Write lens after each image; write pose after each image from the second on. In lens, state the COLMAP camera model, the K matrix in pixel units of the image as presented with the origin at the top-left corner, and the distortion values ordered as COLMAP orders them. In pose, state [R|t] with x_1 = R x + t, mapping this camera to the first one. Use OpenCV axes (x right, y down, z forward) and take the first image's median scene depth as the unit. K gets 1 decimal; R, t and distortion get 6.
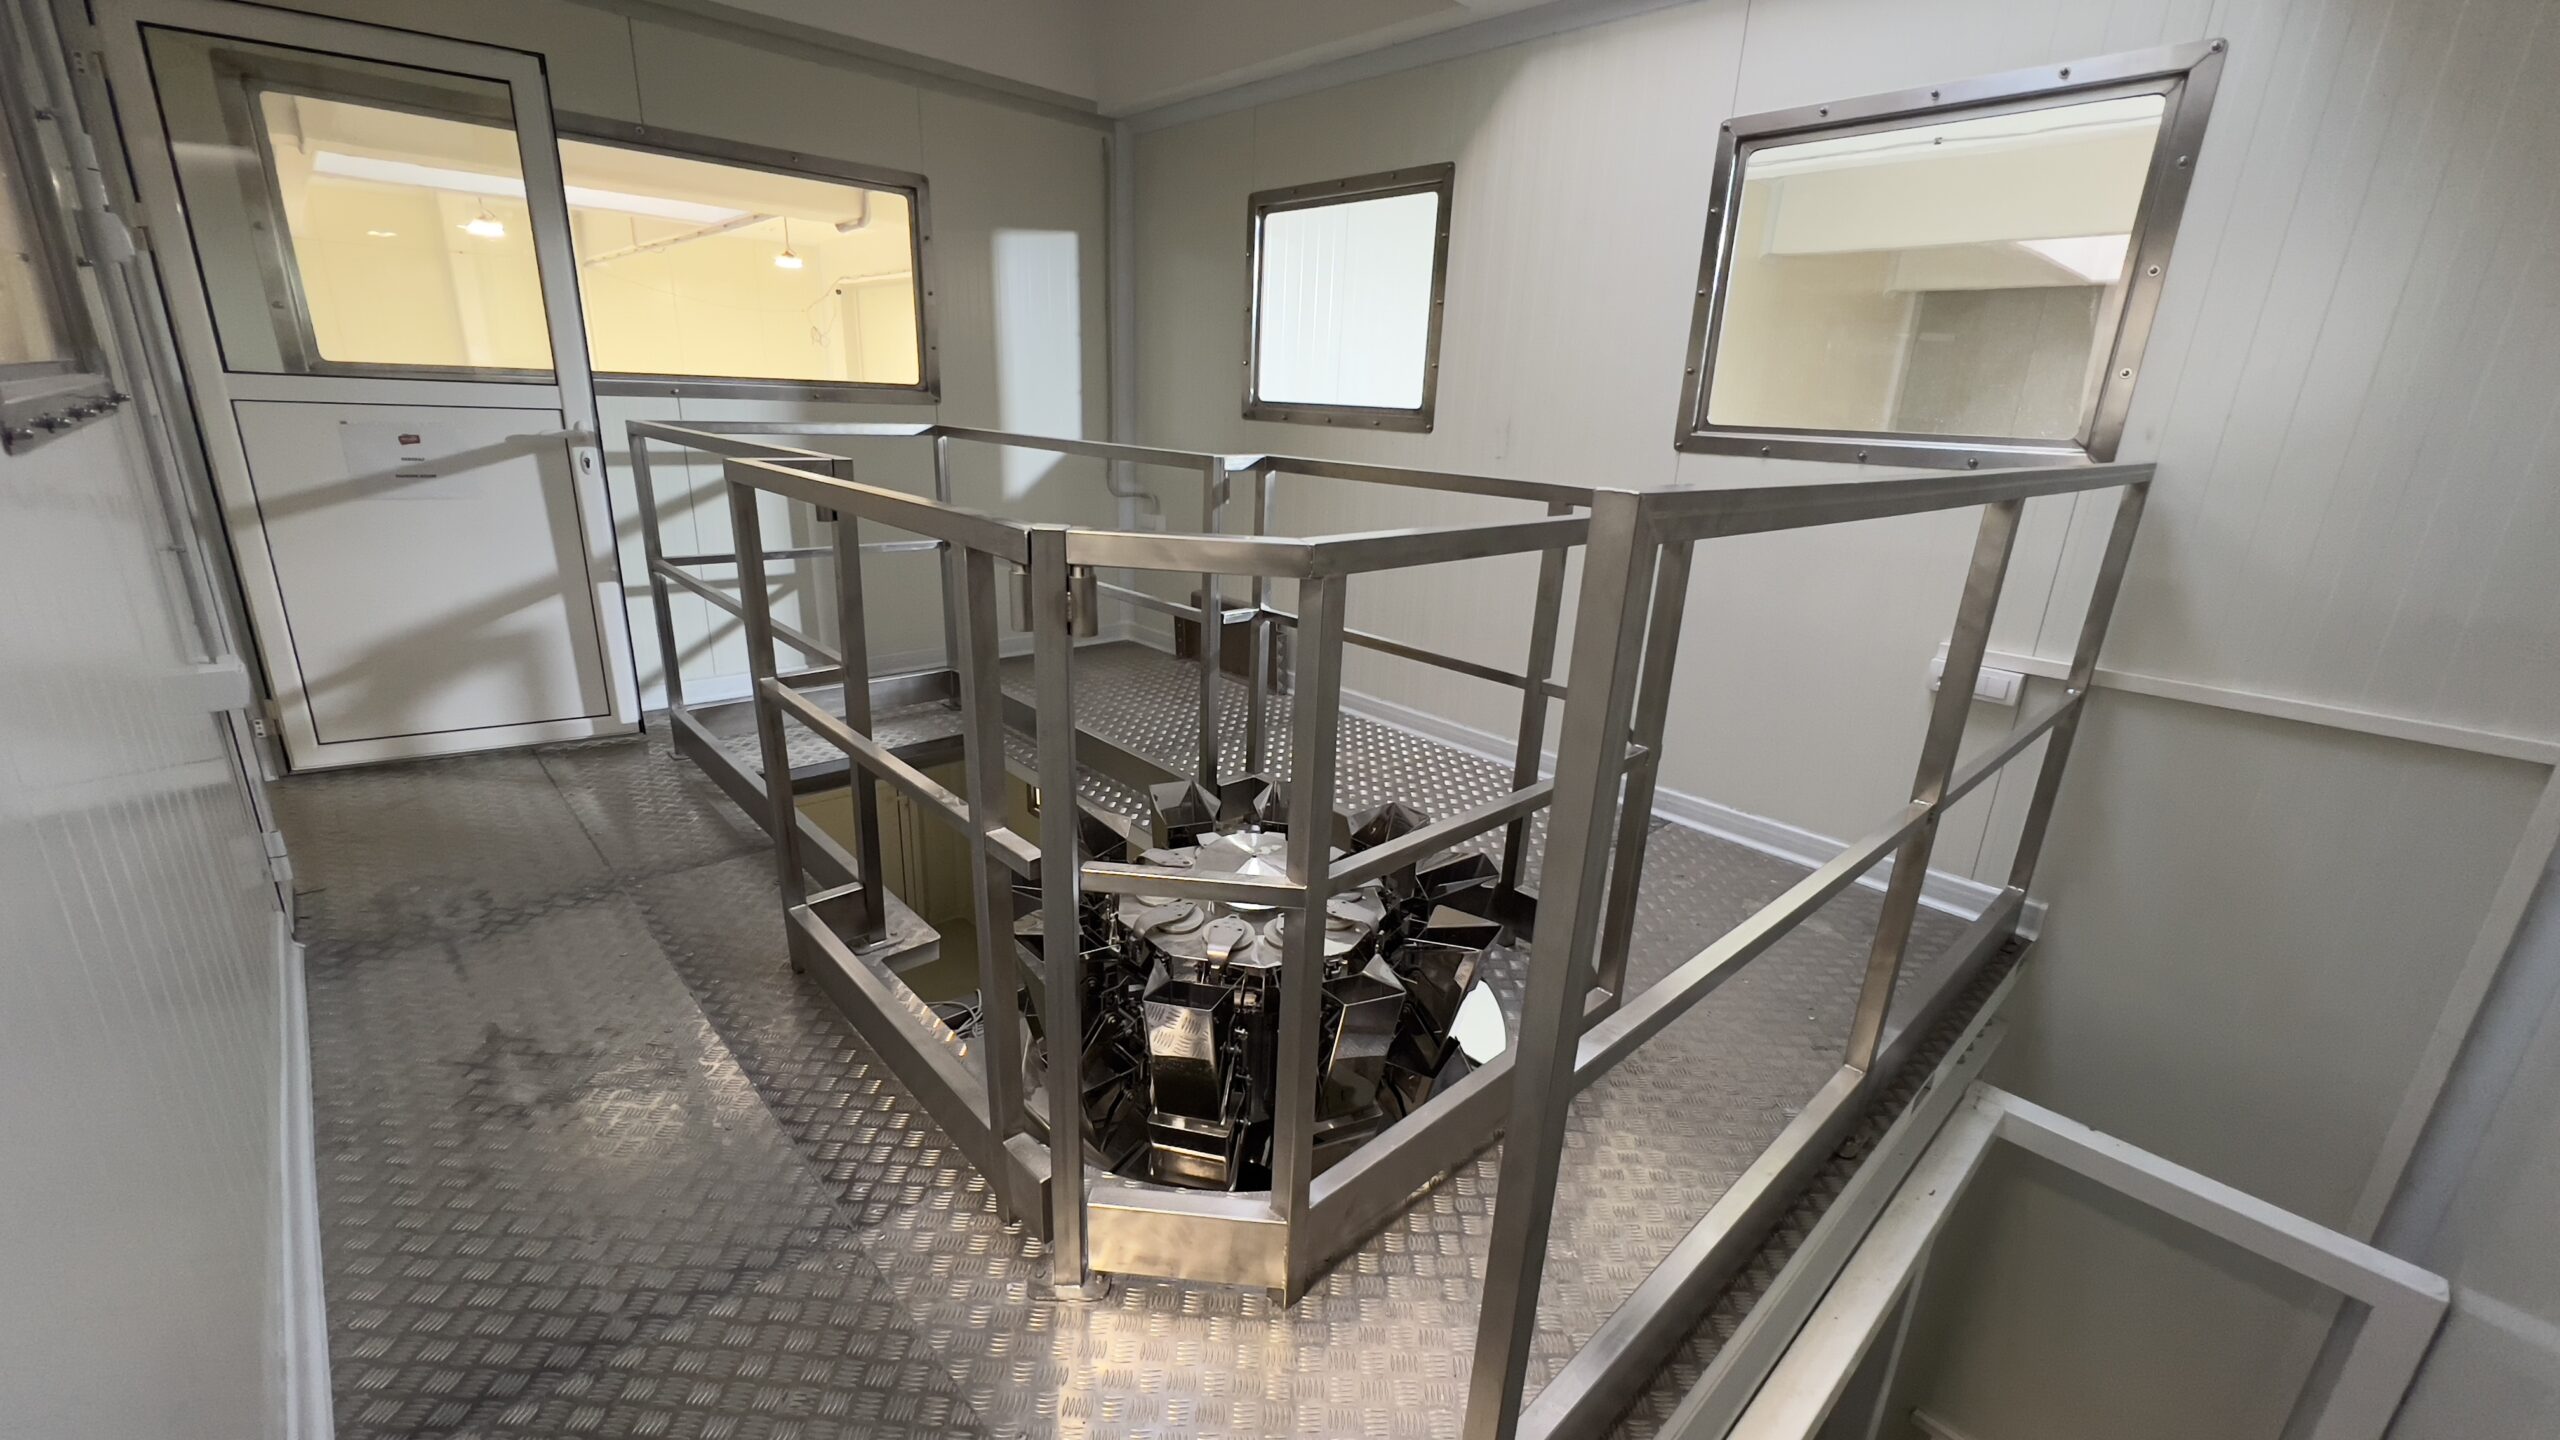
lens RADIAL K [[1031.2, 0, 1281.4], [0, 1031.2, 726.1], [0, 0, 1]] dist [0.000314, 0.000430]
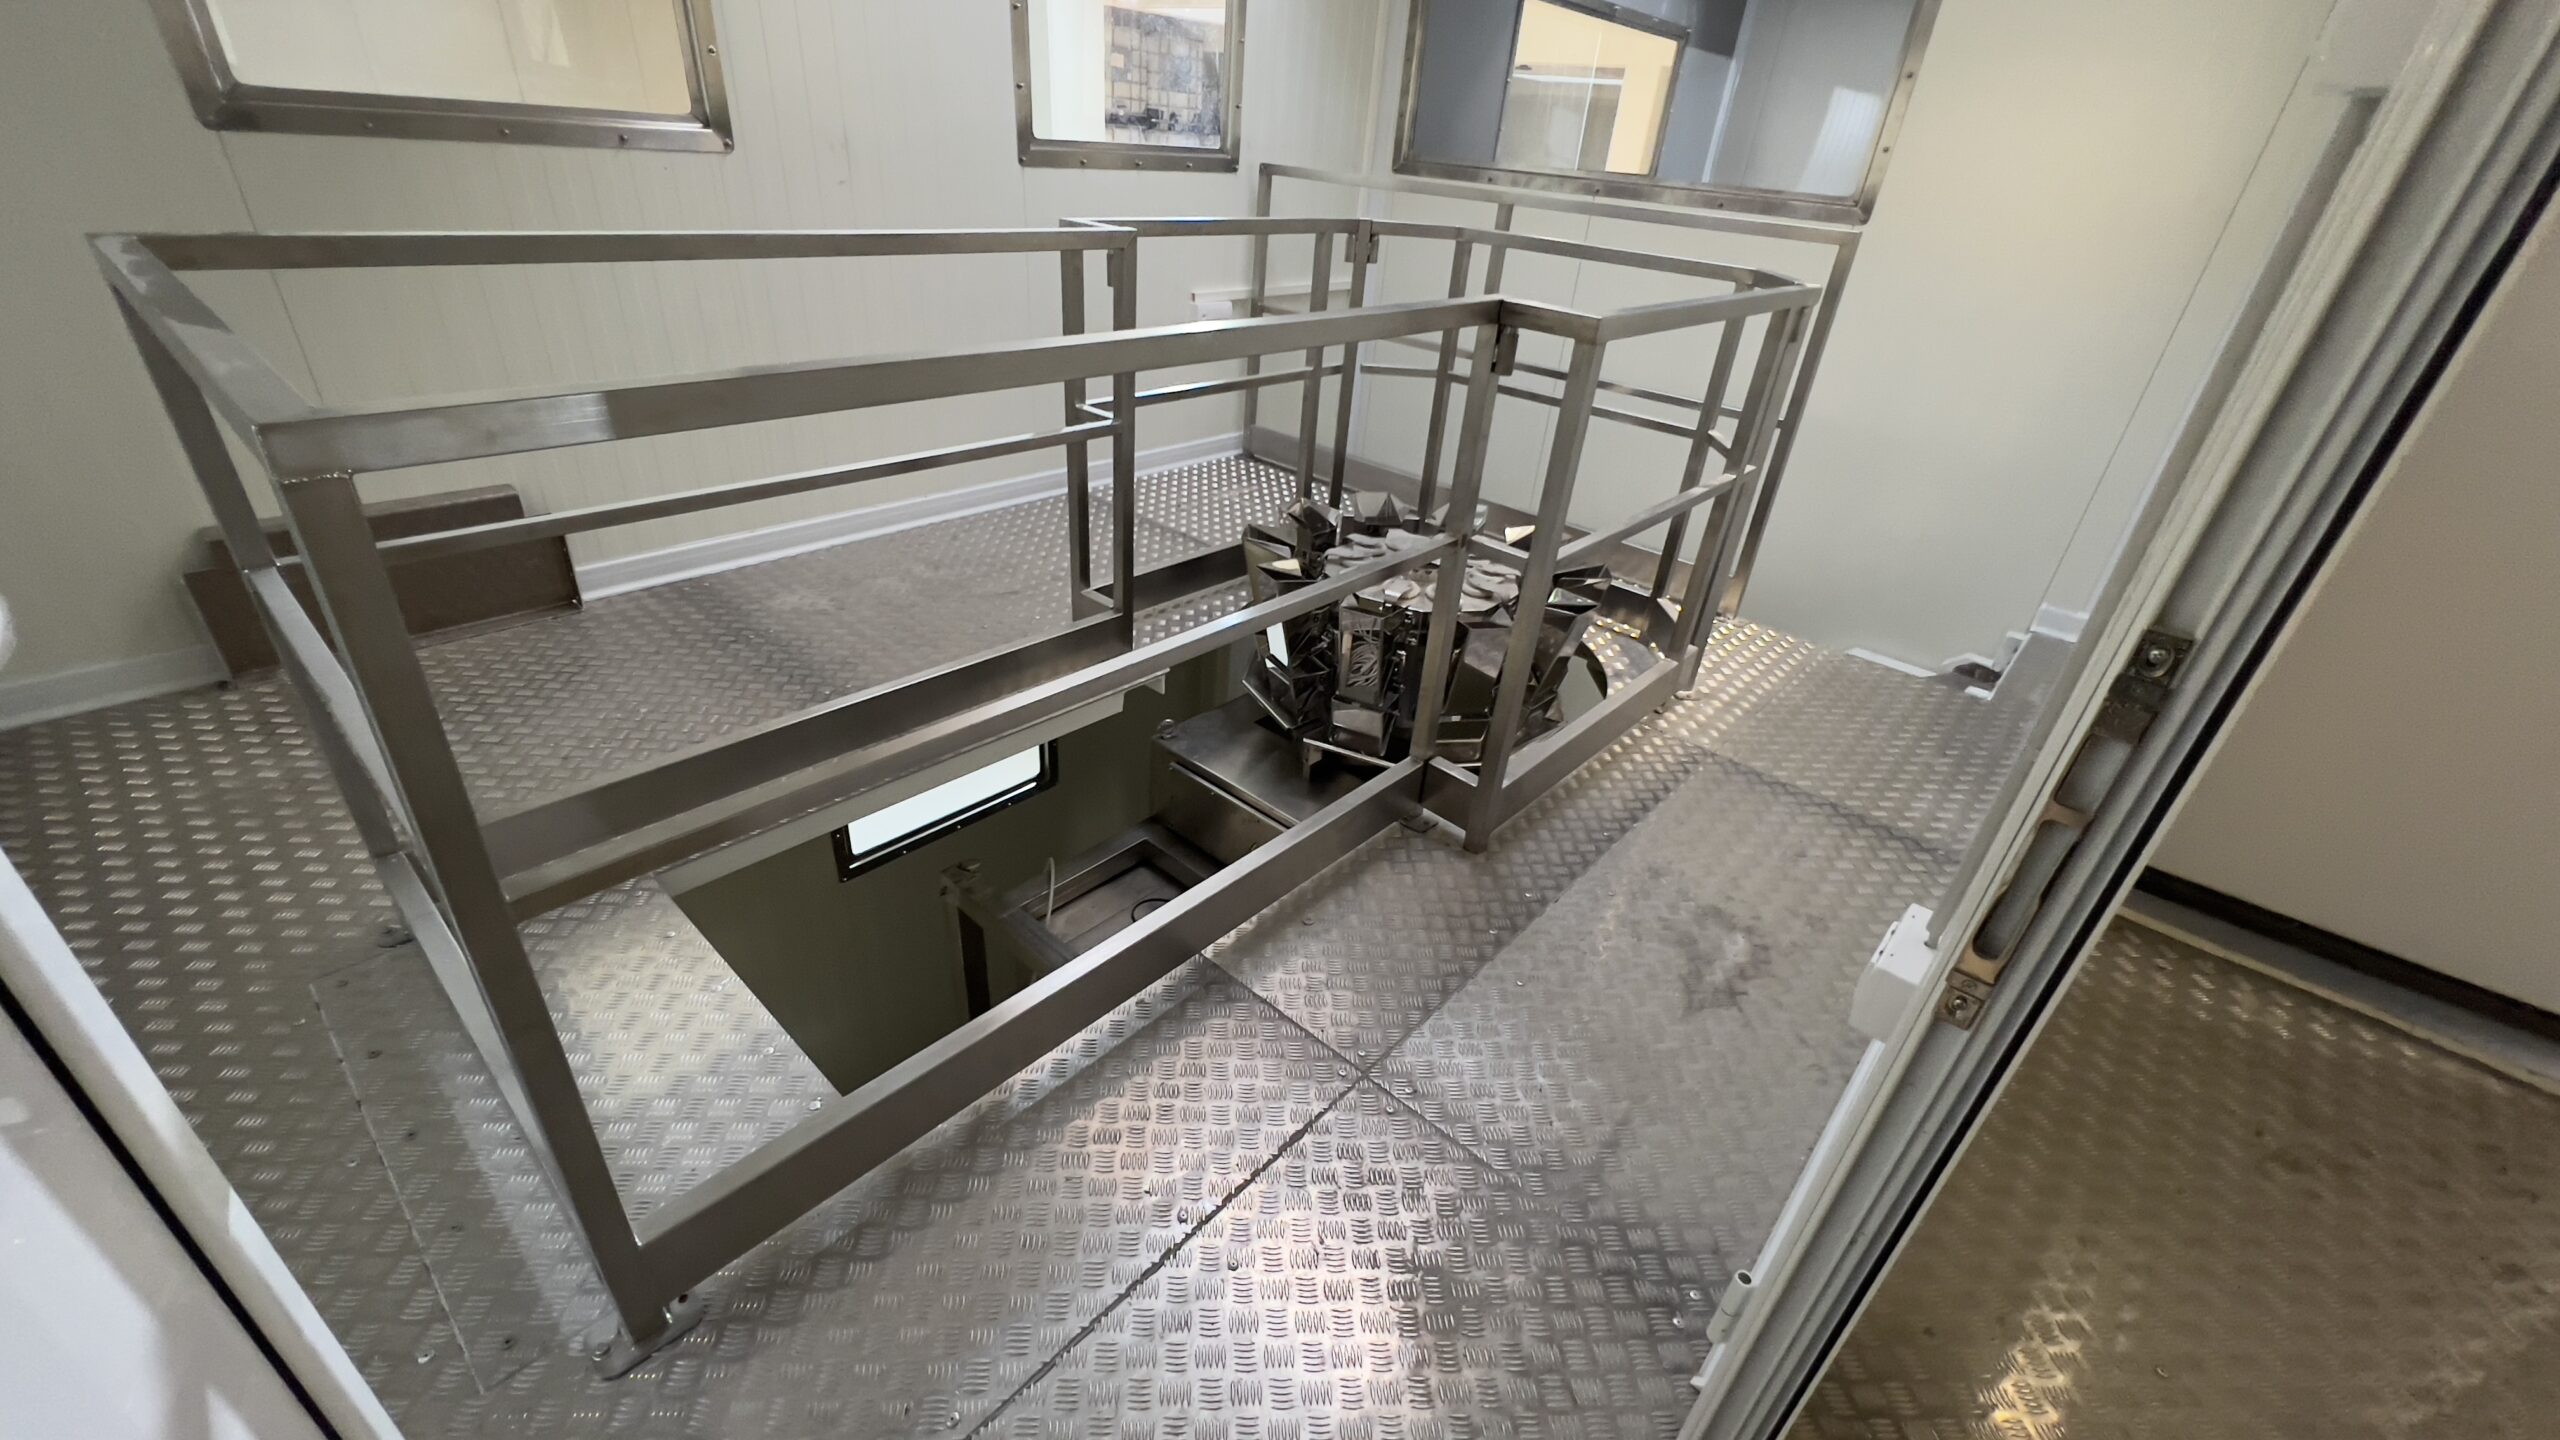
lens RADIAL K [[1031.2, 0, 1283.4], [0, 1031.2, 725.7], [0, 0, 1]] dist [0.000314, 0.000430]
pose [[-0.087668, -0.541536, 0.836094, -0.966629], [0.223709, 0.807184, 0.546268, -0.351102], [-0.970705, 0.234932, 0.050382, 0.884044]]
